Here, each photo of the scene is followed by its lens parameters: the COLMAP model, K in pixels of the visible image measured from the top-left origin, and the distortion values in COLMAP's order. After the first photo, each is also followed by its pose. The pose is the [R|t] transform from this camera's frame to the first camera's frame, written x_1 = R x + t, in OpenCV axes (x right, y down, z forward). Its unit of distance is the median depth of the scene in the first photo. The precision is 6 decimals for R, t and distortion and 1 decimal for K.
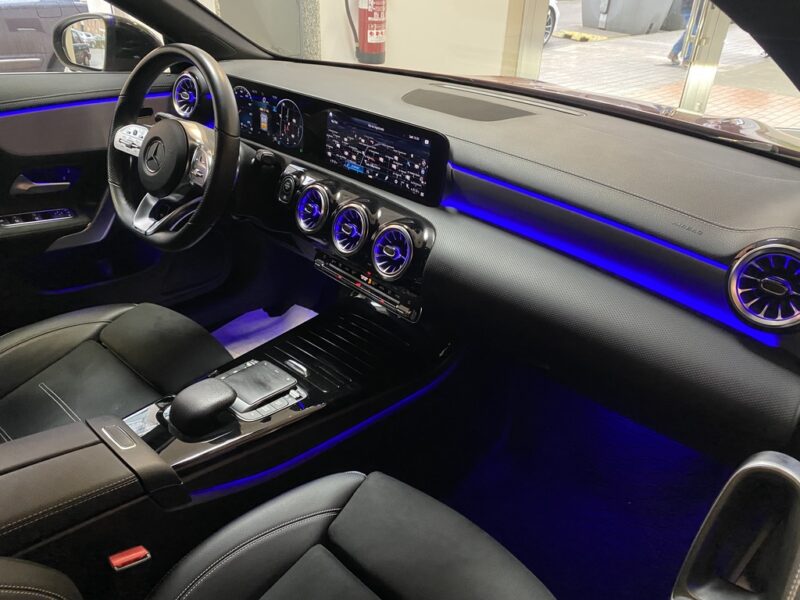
lens RADIAL K [[600.4, 0, 403.5], [0, 600.4, 300.4], [0, 0, 1]] dist [0.009187, 0.001913]
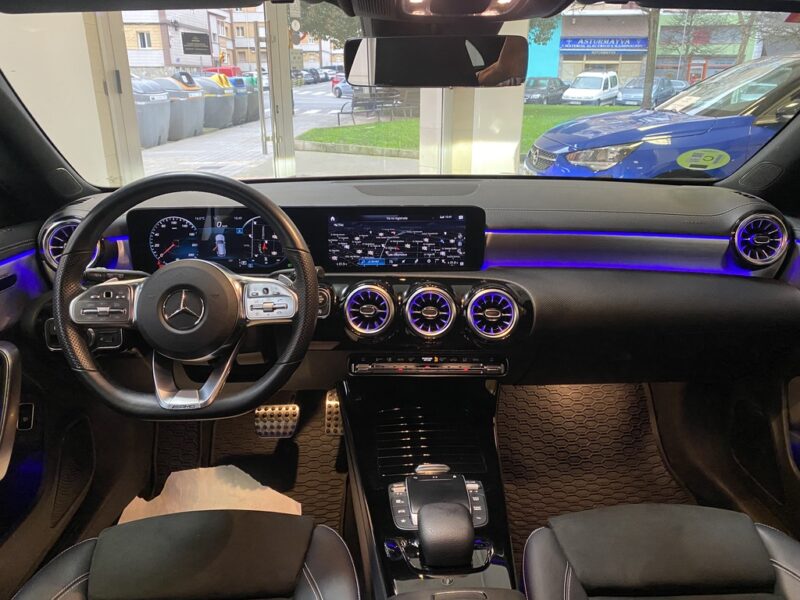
lens RADIAL K [[602.2, 0, 390.1], [0, 602.2, 298.3], [0, 0, 1]] dist [0.007163, 0.000460]
pose [[0.672851, -0.274394, 0.687008, -0.797579], [0.387447, 0.921823, -0.011283, -0.147217], [-0.630203, 0.273771, 0.726563, 0.271498]]
